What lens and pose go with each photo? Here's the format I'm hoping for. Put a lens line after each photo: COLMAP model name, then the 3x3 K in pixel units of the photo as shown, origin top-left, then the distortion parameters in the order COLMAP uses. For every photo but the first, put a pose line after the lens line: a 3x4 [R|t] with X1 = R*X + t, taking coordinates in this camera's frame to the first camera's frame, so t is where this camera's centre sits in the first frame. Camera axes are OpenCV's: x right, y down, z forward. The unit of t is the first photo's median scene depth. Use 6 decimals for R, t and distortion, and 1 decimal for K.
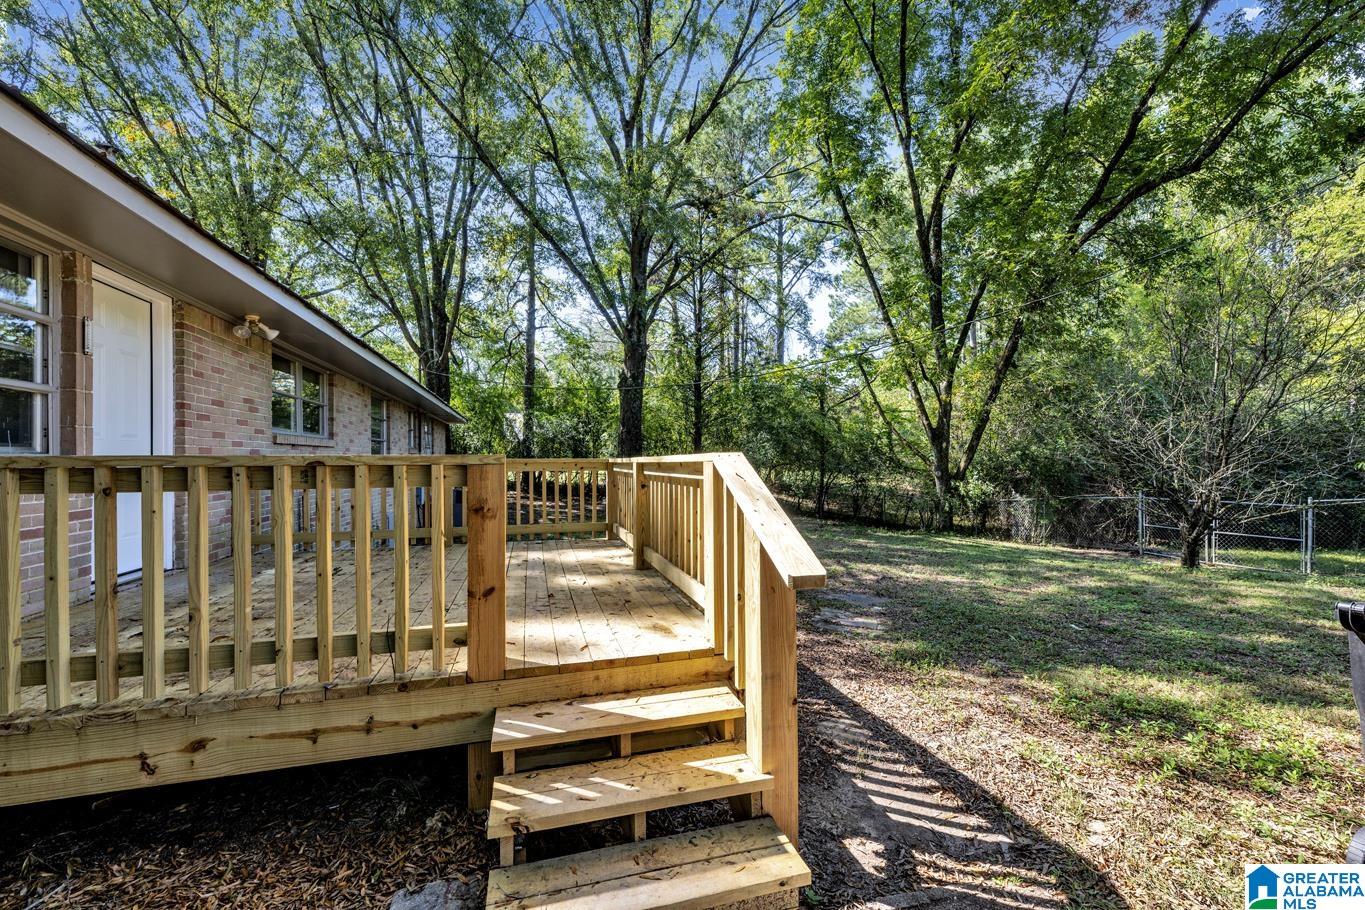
lens RADIAL K [[538.5, 0, 683.9], [0, 538.5, 461.5], [0, 0, 1]] dist [0.004110, 0.000286]
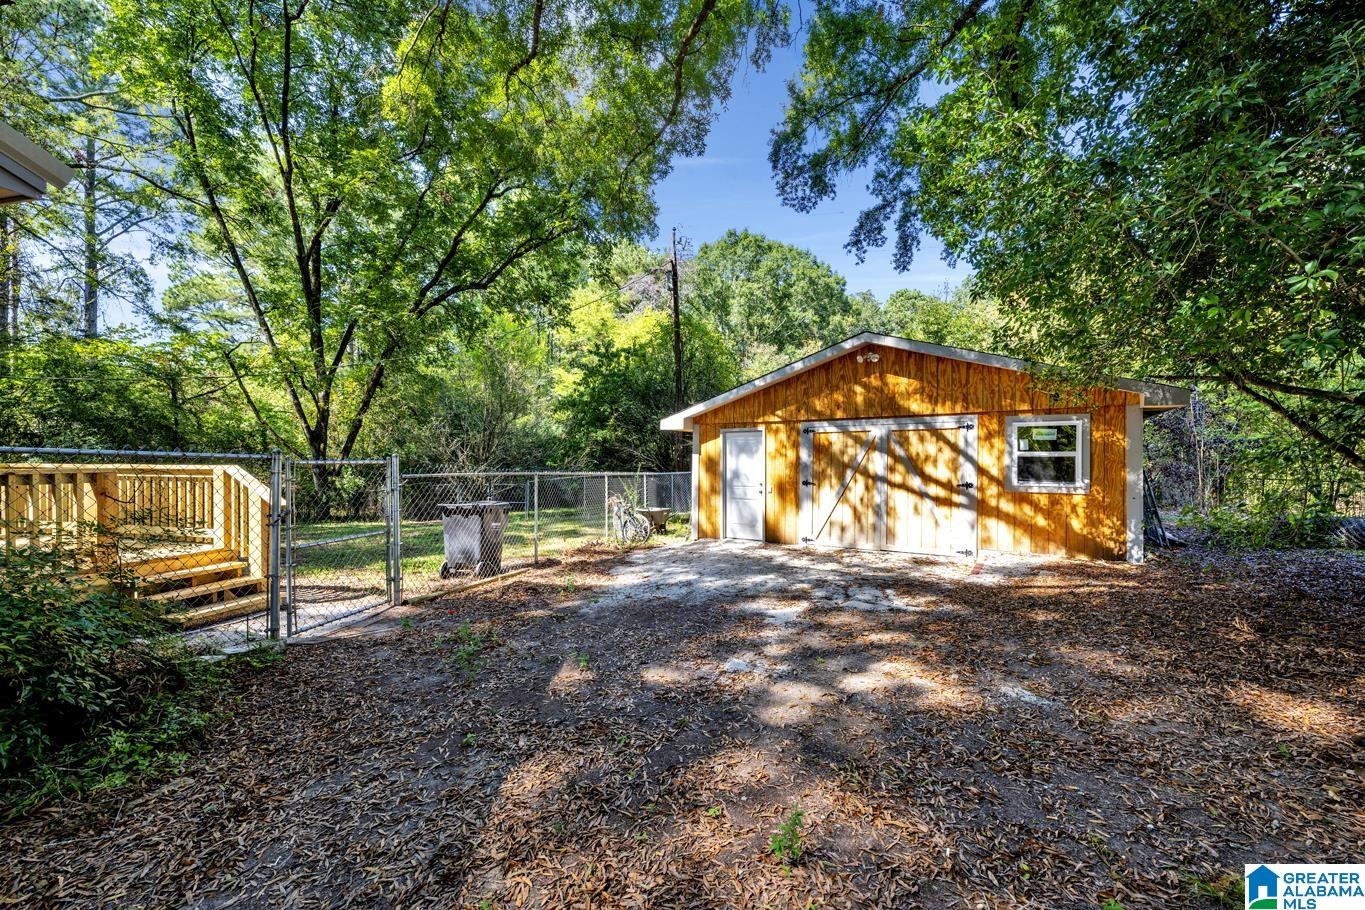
lens RADIAL K [[538.5, 0, 680.7], [0, 538.5, 458.9], [0, 0, 1]] dist [0.004110, 0.000286]
pose [[0.506658, 0.003826, 0.862139, -0.120520], [-0.007147, 0.999974, -0.000238, -0.007260], [-0.862118, -0.006041, 0.506672, -0.241070]]
